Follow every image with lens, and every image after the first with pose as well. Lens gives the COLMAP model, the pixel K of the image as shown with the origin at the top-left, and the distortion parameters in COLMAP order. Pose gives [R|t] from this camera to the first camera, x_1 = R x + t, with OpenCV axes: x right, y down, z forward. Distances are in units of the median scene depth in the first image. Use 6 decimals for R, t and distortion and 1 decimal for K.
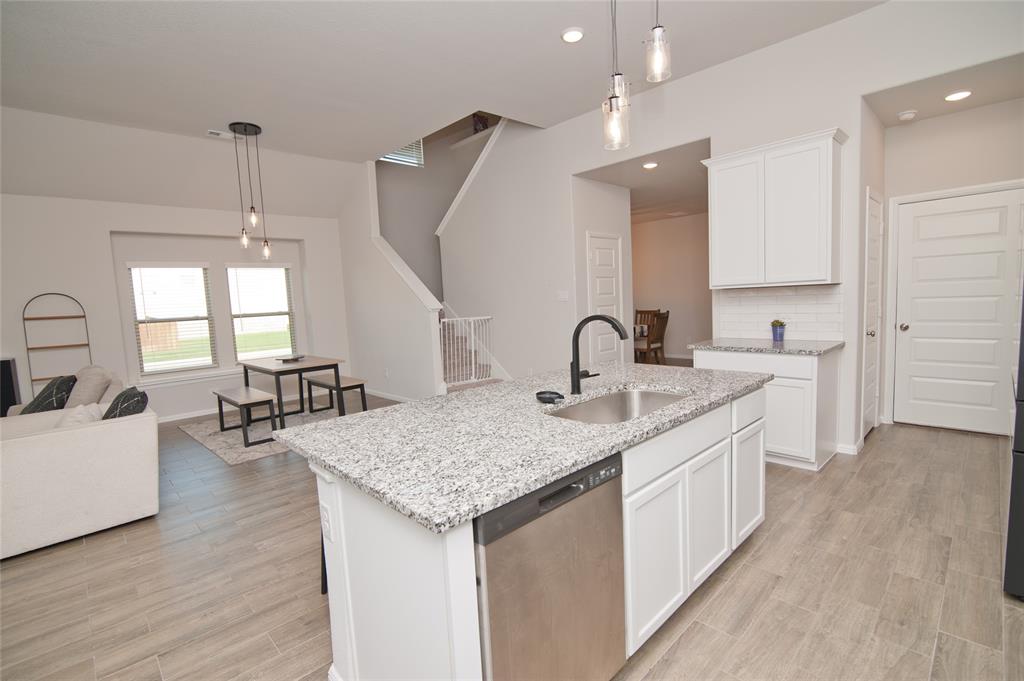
lens RADIAL K [[467.8, 0, 512.0], [0, 467.8, 340.5], [0, 0, 1]] dist [-0.017638, -0.000223]
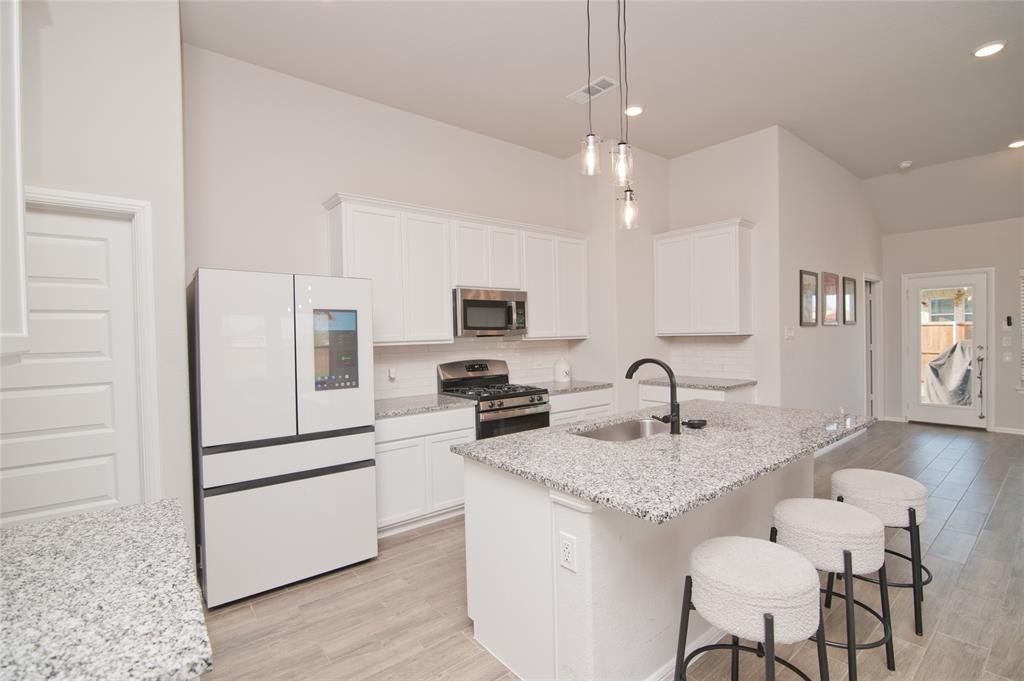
lens RADIAL K [[467.8, 0, 512.0], [0, 467.8, 340.5], [0, 0, 1]] dist [-0.017638, -0.000223]
pose [[-0.993927, 0.067031, 0.087264, 0.422889], [0.075745, 0.992028, 0.100709, -0.240286], [-0.079818, 0.106707, -0.991082, 2.160701]]
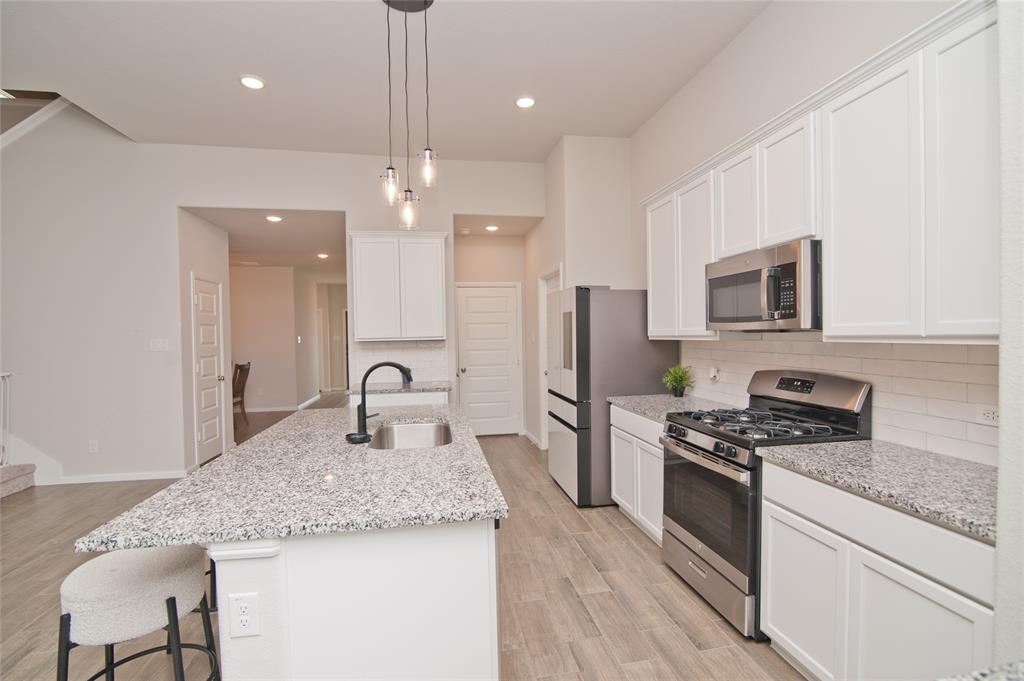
lens RADIAL K [[467.8, 0, 512.0], [0, 467.8, 340.5], [0, 0, 1]] dist [-0.017638, -0.000223]
pose [[0.554919, 0.027386, 0.831453, -0.612692], [0.066243, 0.994830, -0.076978, 0.003335], [-0.829263, 0.097795, 0.550236, 0.090217]]
